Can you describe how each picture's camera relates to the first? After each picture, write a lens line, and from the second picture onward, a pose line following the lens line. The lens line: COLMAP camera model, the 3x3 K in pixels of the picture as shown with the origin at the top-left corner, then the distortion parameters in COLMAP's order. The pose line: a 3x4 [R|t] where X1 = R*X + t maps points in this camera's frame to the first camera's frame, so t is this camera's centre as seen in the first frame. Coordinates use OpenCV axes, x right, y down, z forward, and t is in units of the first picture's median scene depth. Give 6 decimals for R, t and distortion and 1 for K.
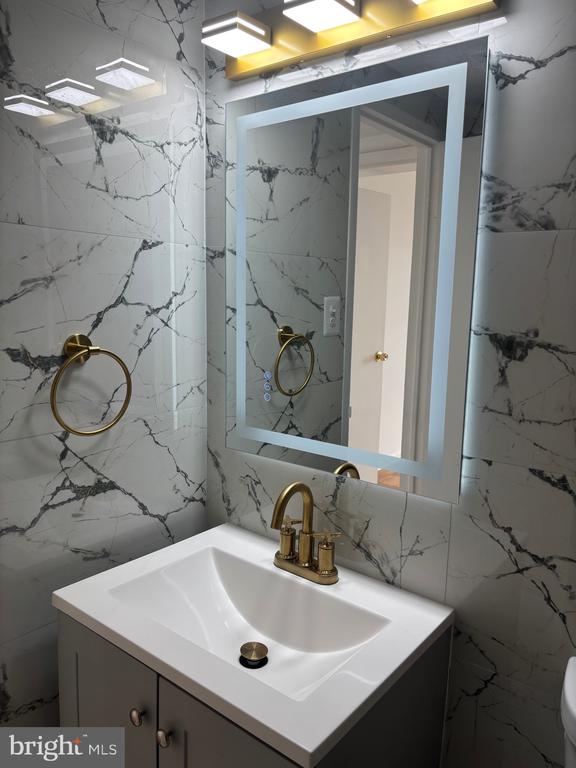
lens RADIAL K [[583.7, 0, 288.0], [0, 583.7, 384.0], [0, 0, 1]] dist [-0.003435, -0.010893]
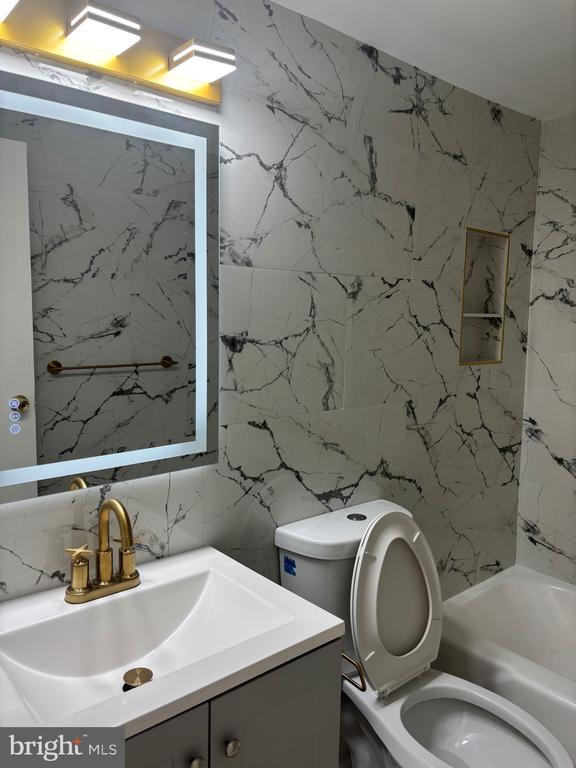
lens RADIAL K [[583.7, 0, 288.0], [0, 583.7, 384.0], [0, 0, 1]] dist [-0.003435, -0.010893]
pose [[0.181194, -0.145794, 0.972581, -1.040787], [0.135602, 0.983208, 0.122124, -0.125982], [-0.974054, 0.109756, 0.197921, 0.594617]]
